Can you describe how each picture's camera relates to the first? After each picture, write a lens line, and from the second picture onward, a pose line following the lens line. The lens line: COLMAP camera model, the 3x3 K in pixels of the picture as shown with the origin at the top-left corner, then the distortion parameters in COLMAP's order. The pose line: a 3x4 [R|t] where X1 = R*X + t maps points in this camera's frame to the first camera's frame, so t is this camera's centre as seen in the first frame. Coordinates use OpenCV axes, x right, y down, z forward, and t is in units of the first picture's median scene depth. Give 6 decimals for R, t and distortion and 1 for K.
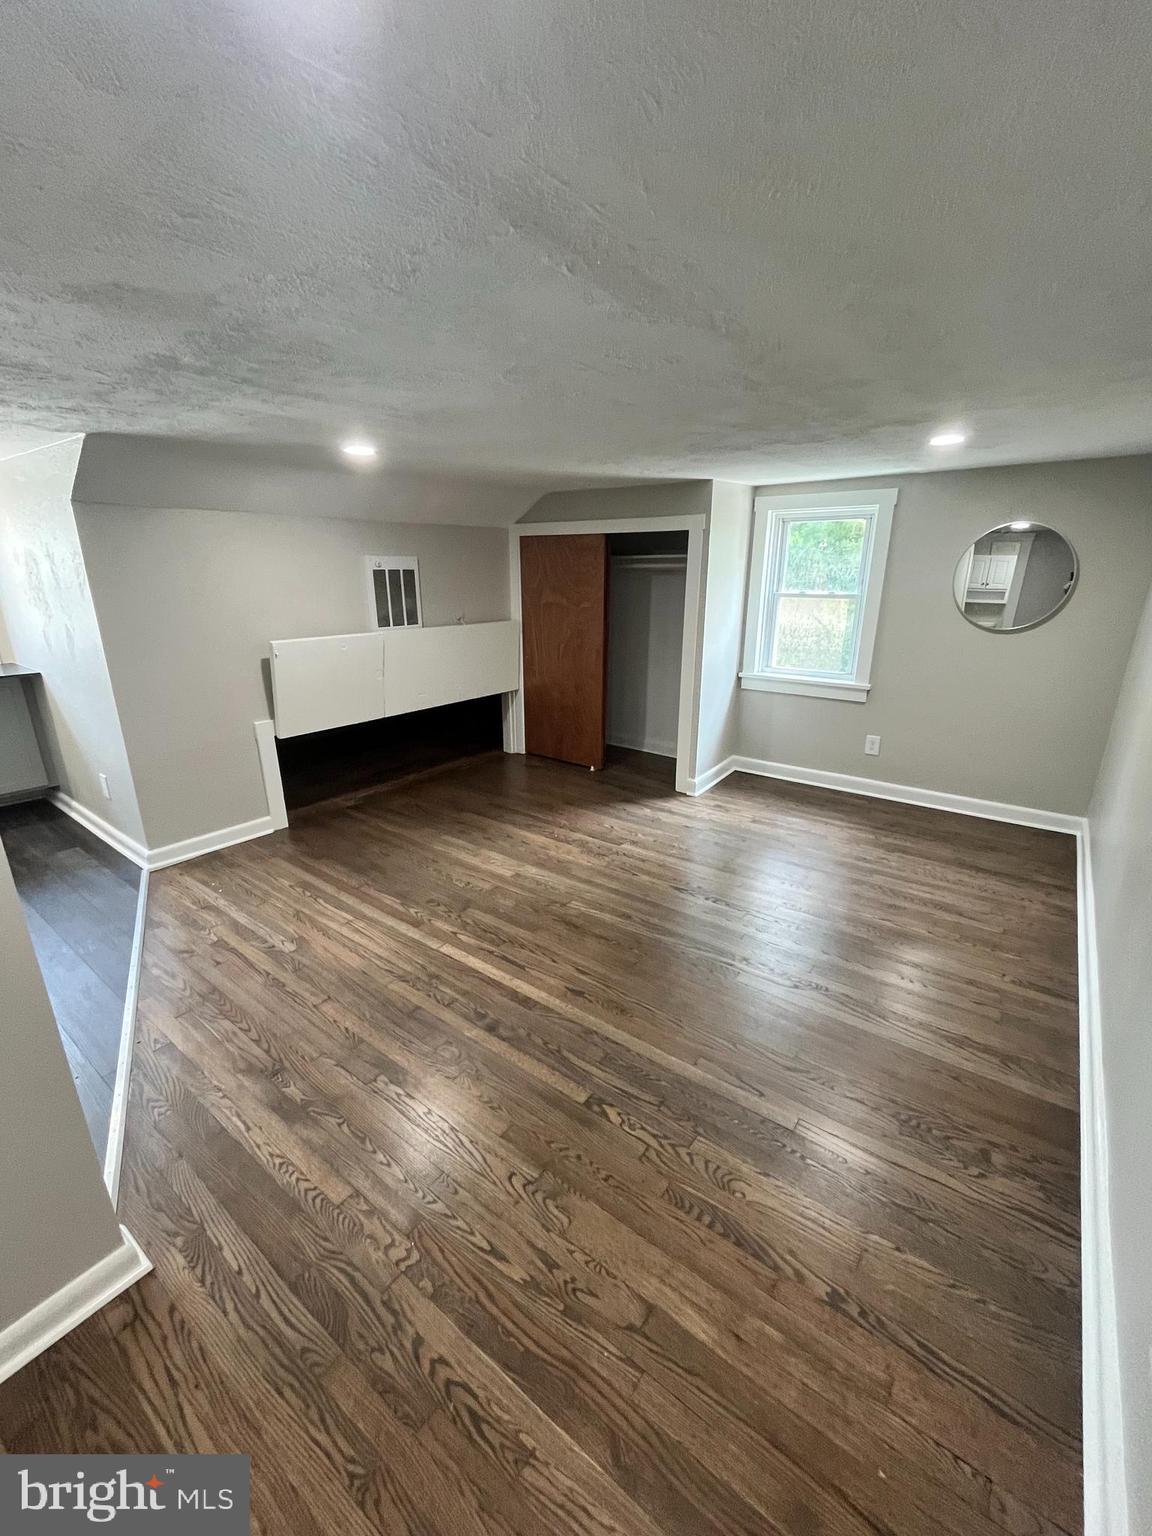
lens RADIAL K [[624.4, 0, 585.3], [0, 624.4, 765.8], [0, 0, 1]] dist [-0.002884, -0.000243]
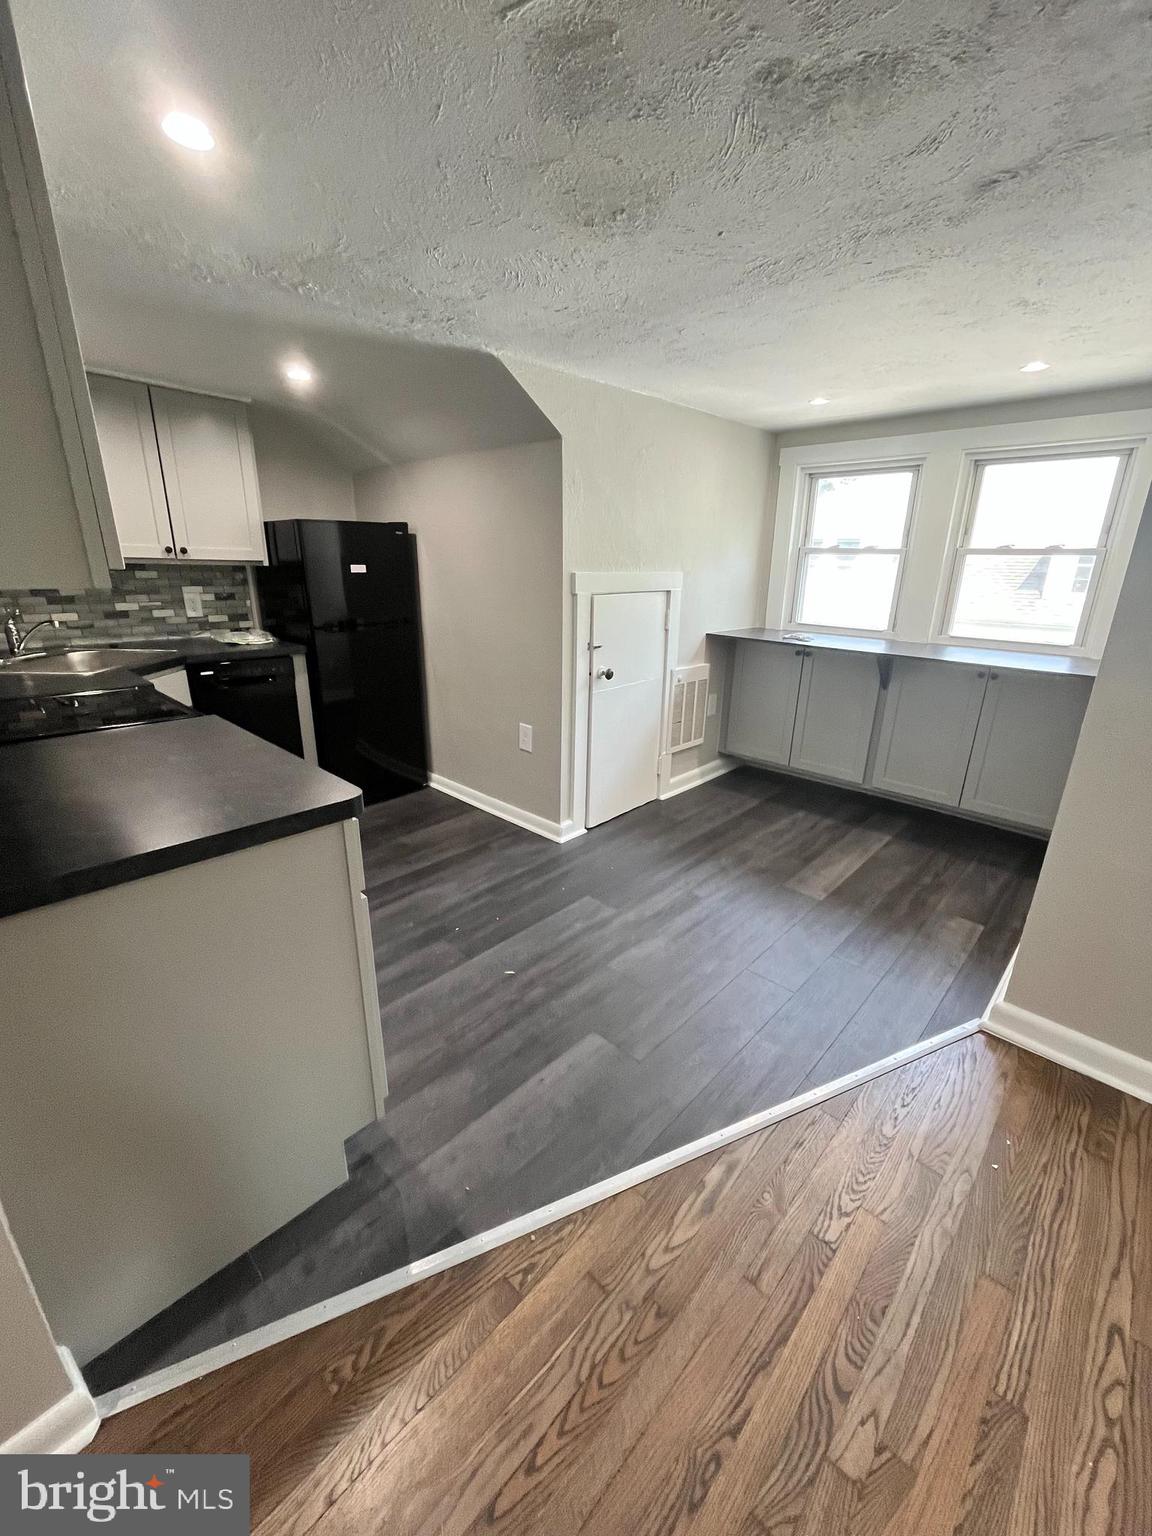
lens RADIAL K [[624.4, 0, 583.7], [0, 624.4, 773.9], [0, 0, 1]] dist [-0.002884, -0.000243]
pose [[-0.117444, 0.315348, -0.941681, -0.210401], [-0.314097, 0.887768, 0.336468, -0.132774], [0.942099, 0.335295, -0.005214, 0.647851]]
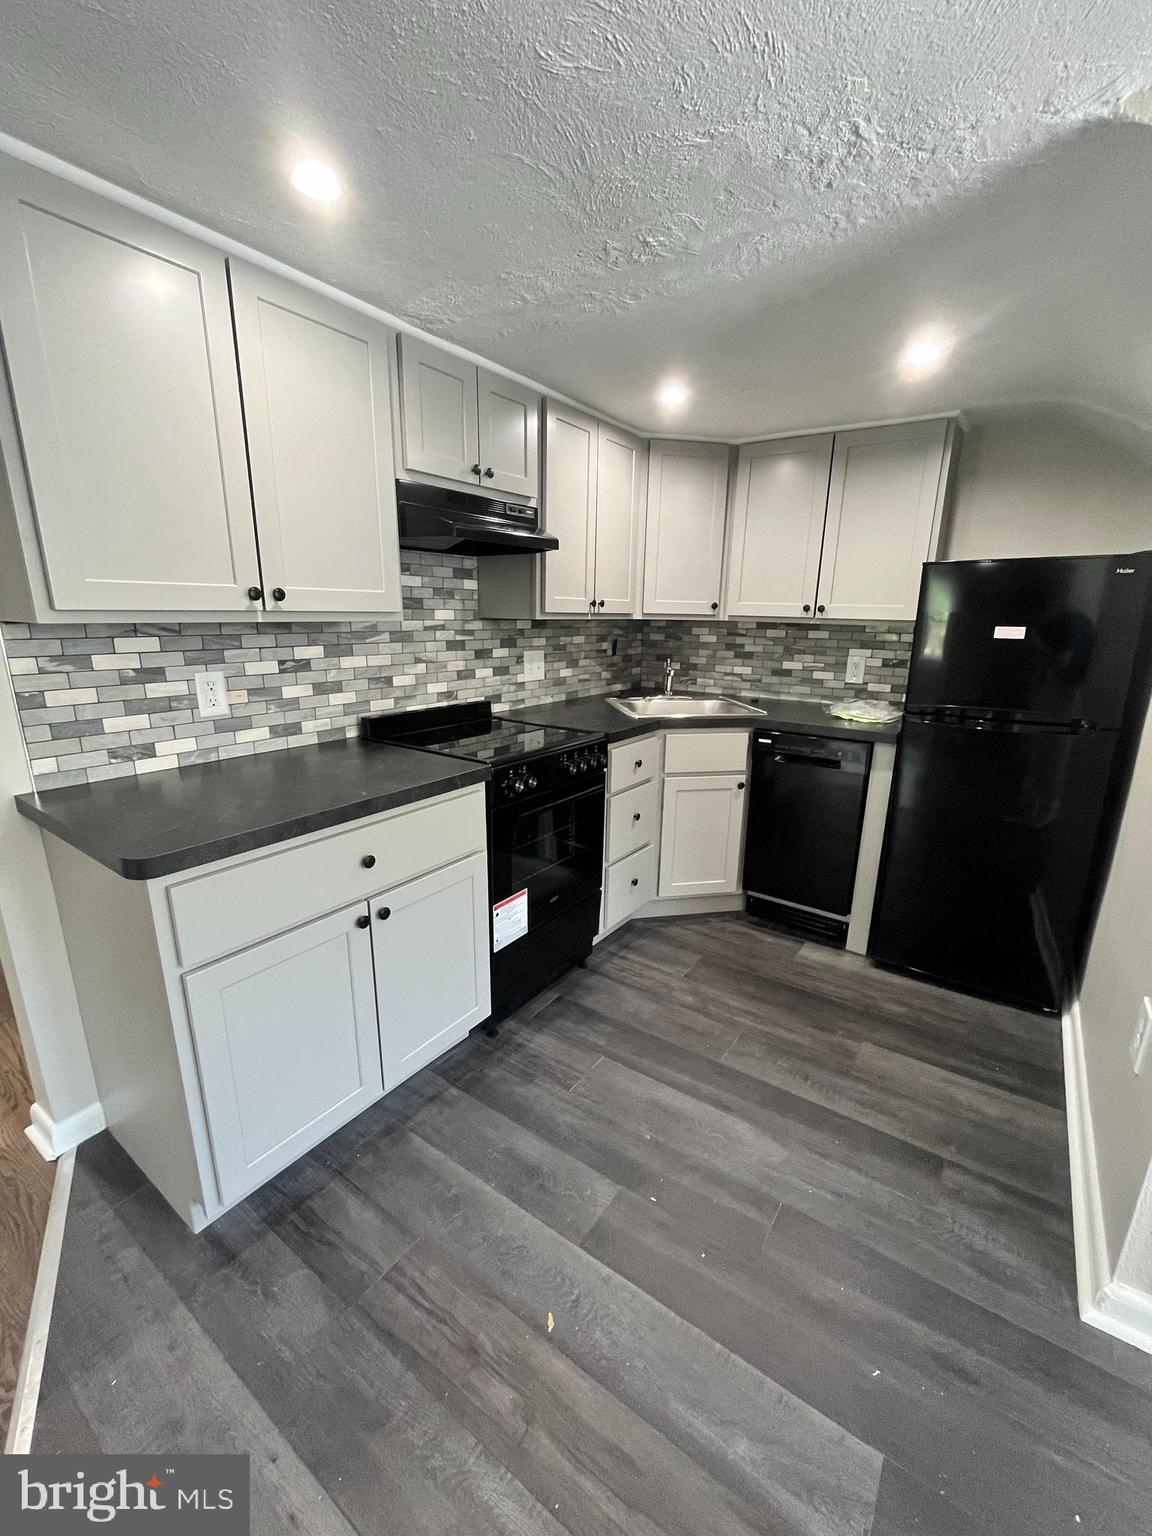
lens RADIAL K [[624.4, 0, 583.7], [0, 624.4, 773.9], [0, 0, 1]] dist [-0.002884, -0.000243]
pose [[-0.999576, -0.009201, -0.027608, -0.813624], [-0.022386, 0.849293, 0.527448, -0.176075], [0.018594, 0.527842, -0.849139, 0.796086]]
